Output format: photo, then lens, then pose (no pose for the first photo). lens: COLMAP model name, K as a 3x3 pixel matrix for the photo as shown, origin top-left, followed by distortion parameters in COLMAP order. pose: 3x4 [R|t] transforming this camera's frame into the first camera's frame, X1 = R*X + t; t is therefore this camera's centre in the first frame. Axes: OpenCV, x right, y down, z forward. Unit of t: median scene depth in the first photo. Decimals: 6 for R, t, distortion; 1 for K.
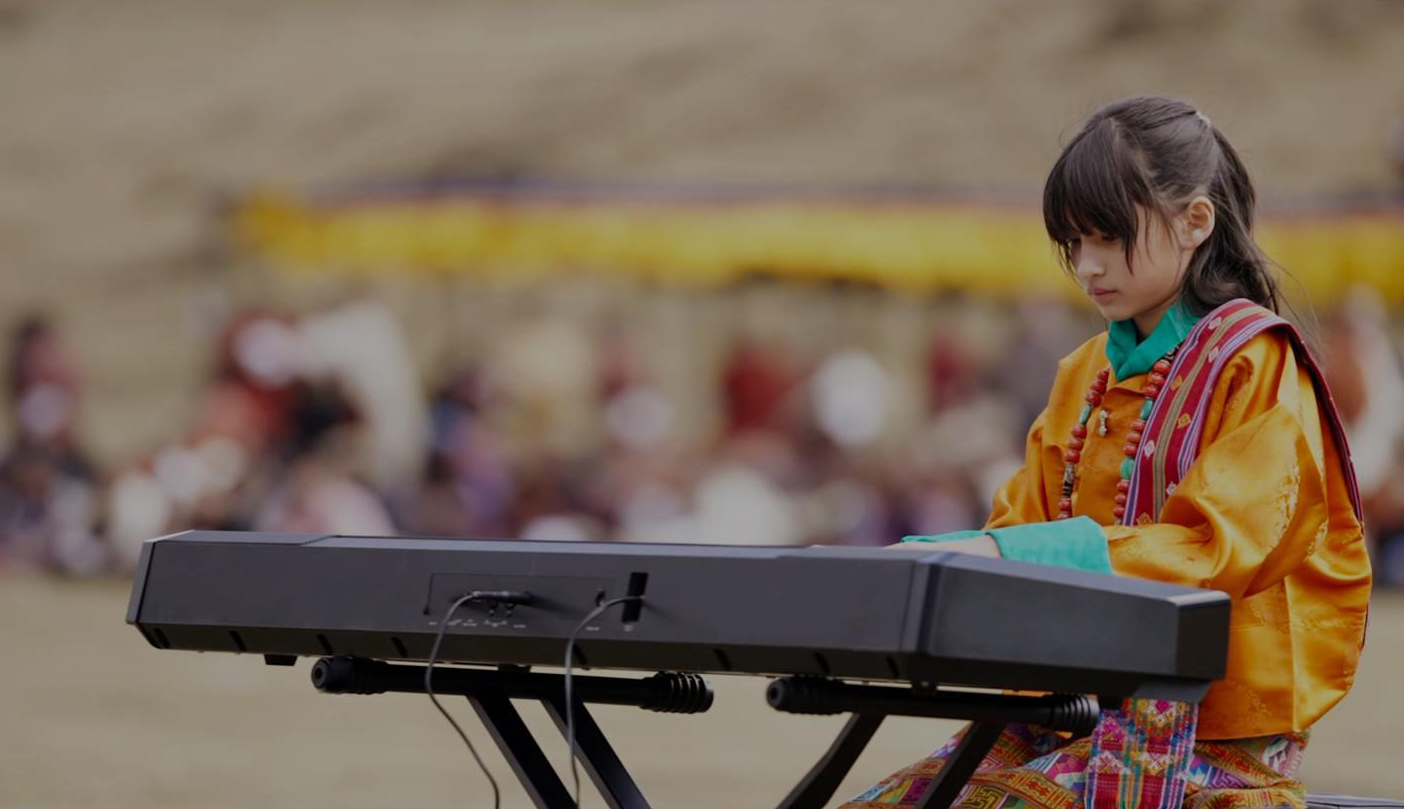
lens RADIAL K [[582.3, 0, 701.3], [0, 582.3, 404.2], [0, 0, 1]] dist [-0.002330, -0.000113]
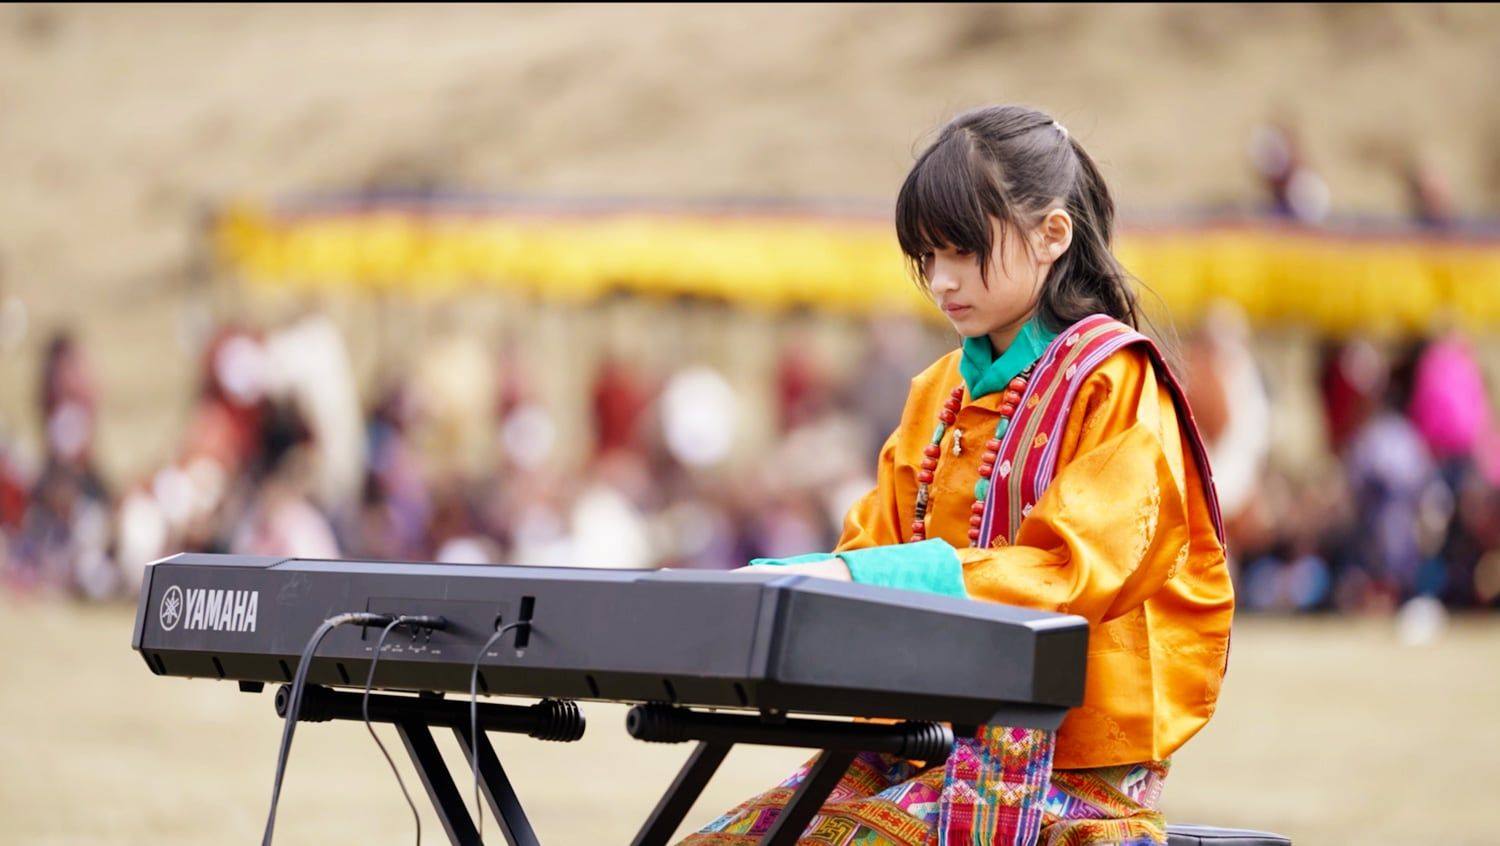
lens RADIAL K [[598.2, 0, 750.8], [0, 598.2, 423.2], [0, 0, 1]] dist [-0.001901, -0.000008]
pose [[0.999998, -0.000082, 0.002079, 0.343852], [0.000082, 1.000000, 0.000261, -0.000003], [-0.002079, -0.000261, 0.999998, 0.002400]]
